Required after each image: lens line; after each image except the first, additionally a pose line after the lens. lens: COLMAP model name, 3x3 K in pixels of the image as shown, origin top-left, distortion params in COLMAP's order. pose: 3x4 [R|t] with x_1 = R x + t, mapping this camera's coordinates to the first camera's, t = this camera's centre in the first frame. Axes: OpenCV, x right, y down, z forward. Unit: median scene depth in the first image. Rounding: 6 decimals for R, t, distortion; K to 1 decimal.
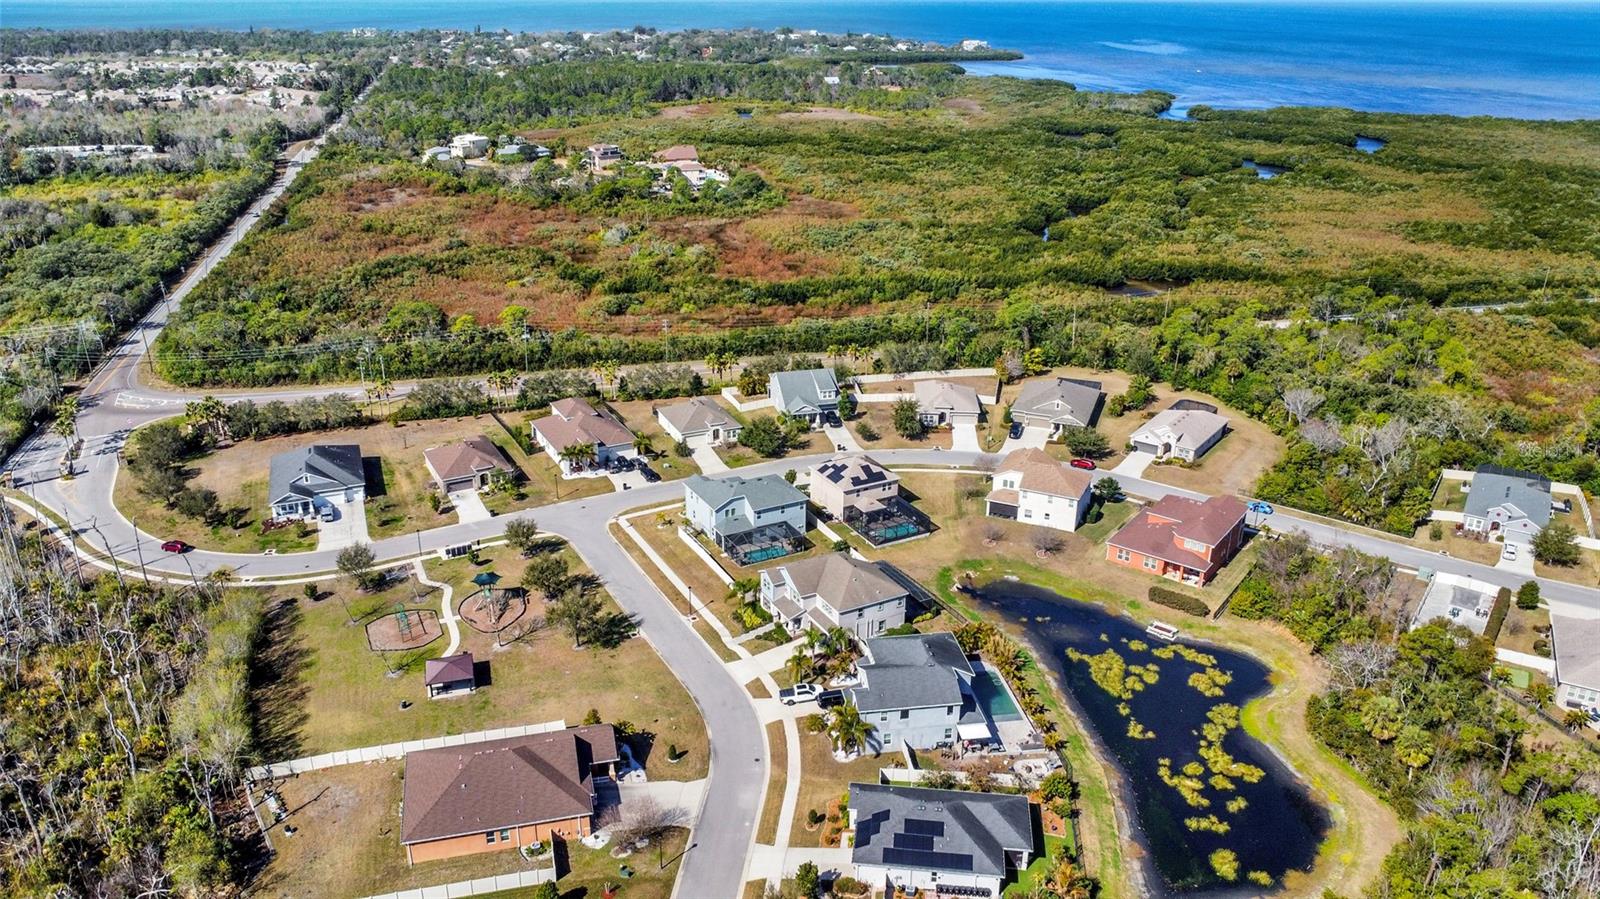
lens RADIAL K [[1182.5, 0, 800.0], [0, 1182.5, 449.5], [0, 0, 1]] dist [-0.004634, -0.040077]
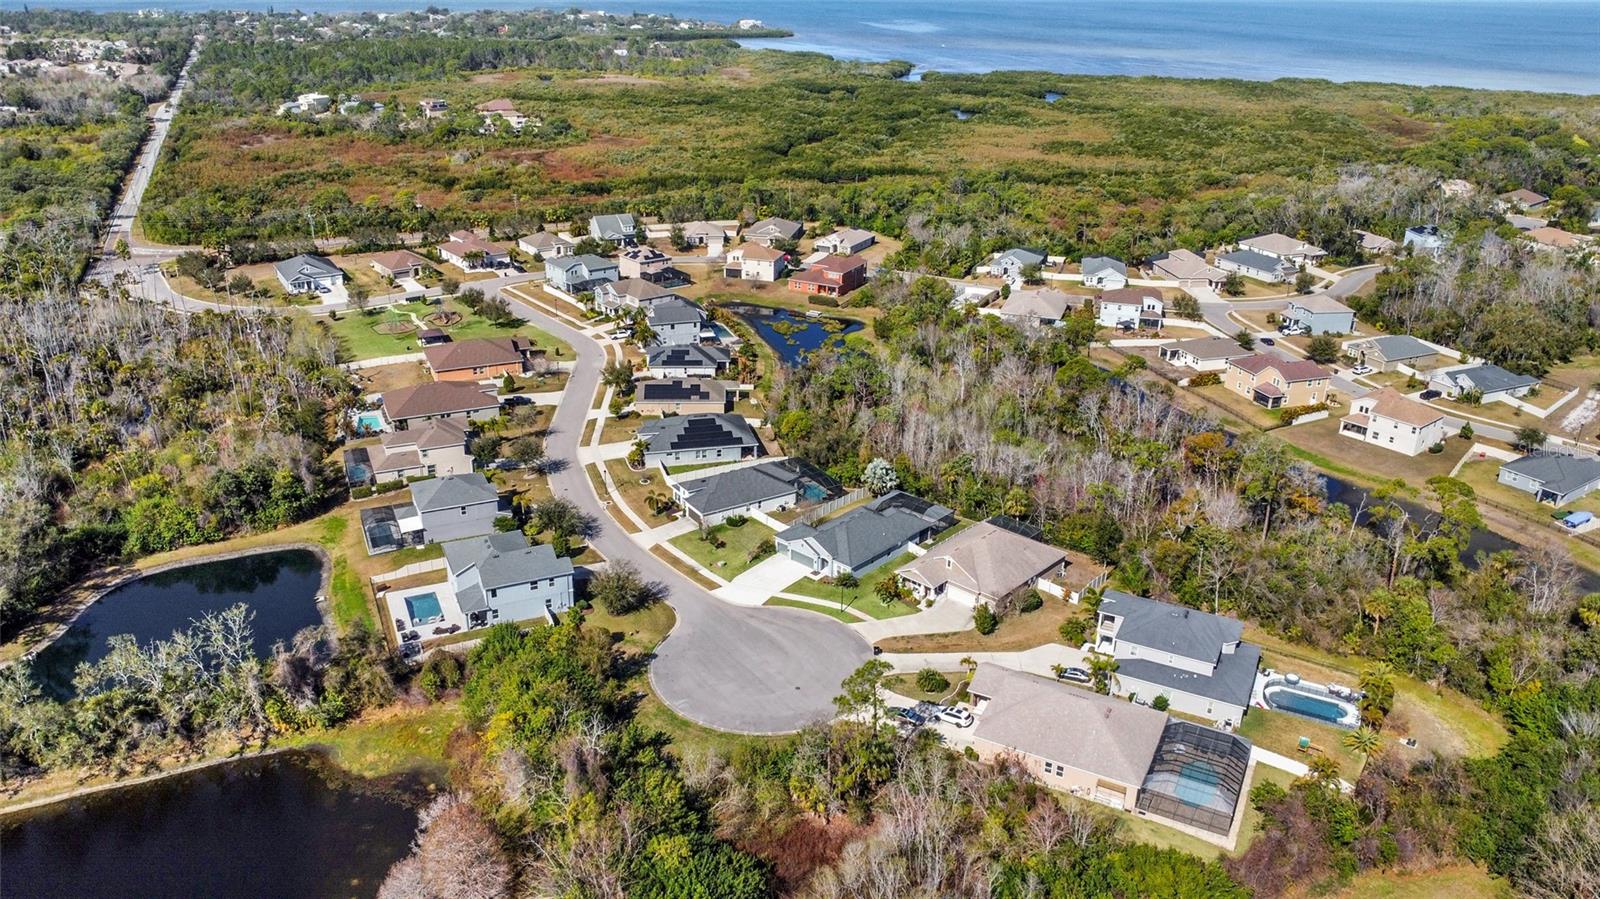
lens RADIAL K [[1182.5, 0, 800.0], [0, 1182.5, 449.5], [0, 0, 1]] dist [-0.004634, -0.040077]
pose [[0.985817, -0.055331, 0.158440, -0.010210], [0.053475, 0.998442, 0.015959, 0.144236], [-0.159076, -0.007260, 0.987240, -0.363739]]
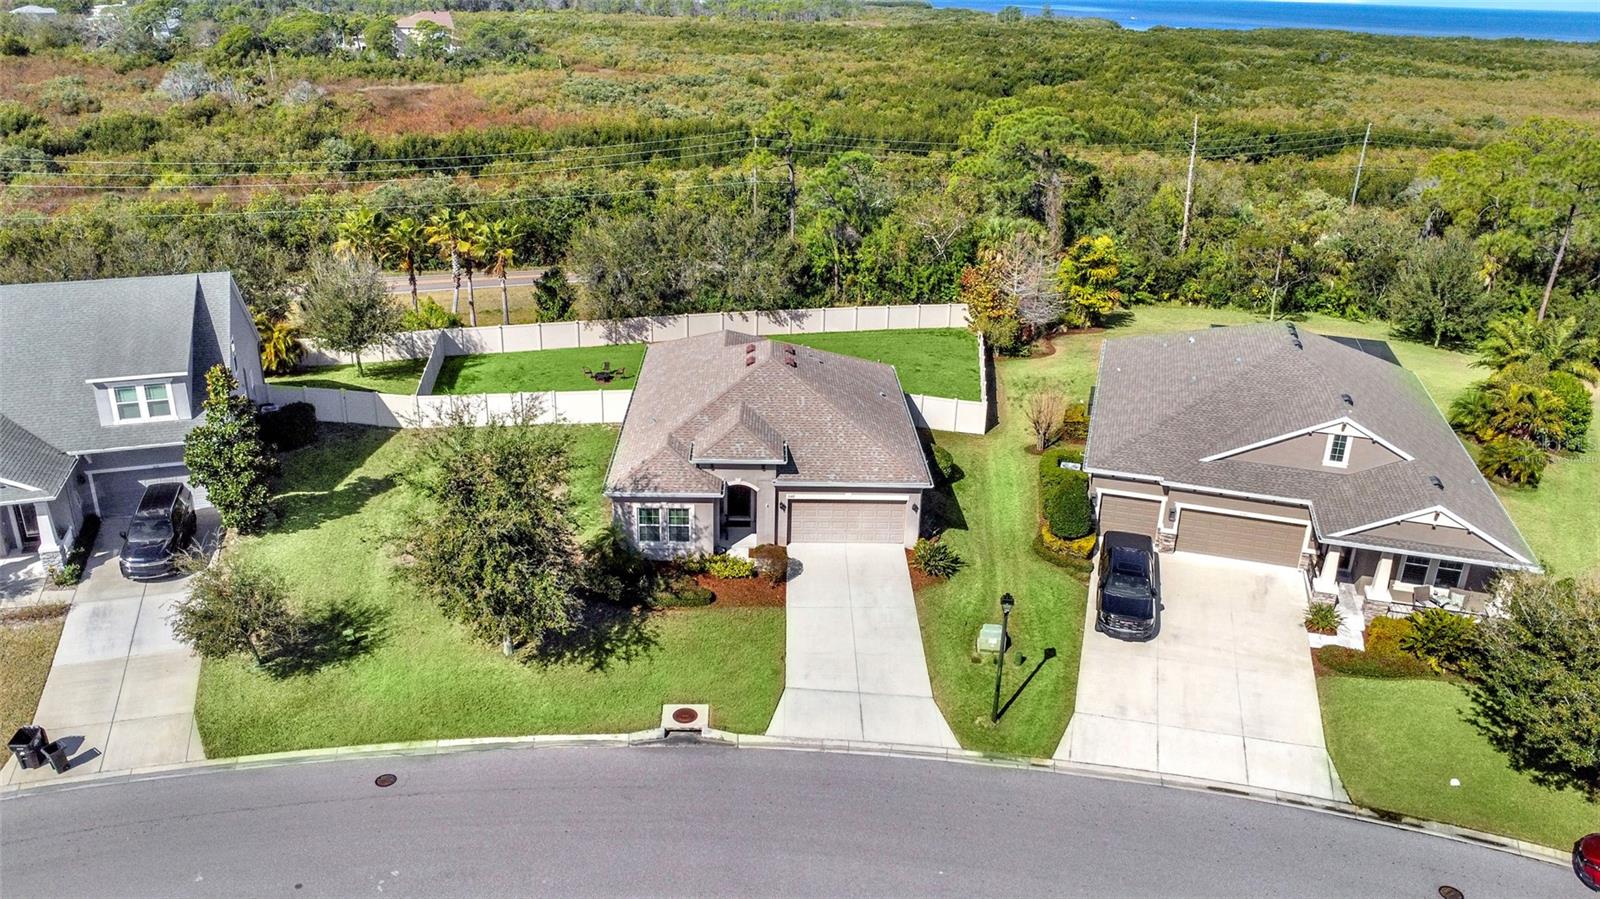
lens RADIAL K [[1182.5, 0, 800.0], [0, 1182.5, 449.5], [0, 0, 1]] dist [-0.004634, -0.040077]
pose [[0.996965, -0.011593, 0.076983, 0.070817], [0.011543, 0.999933, 0.001101, -0.022980], [-0.076991, -0.000209, 0.997032, 0.492933]]
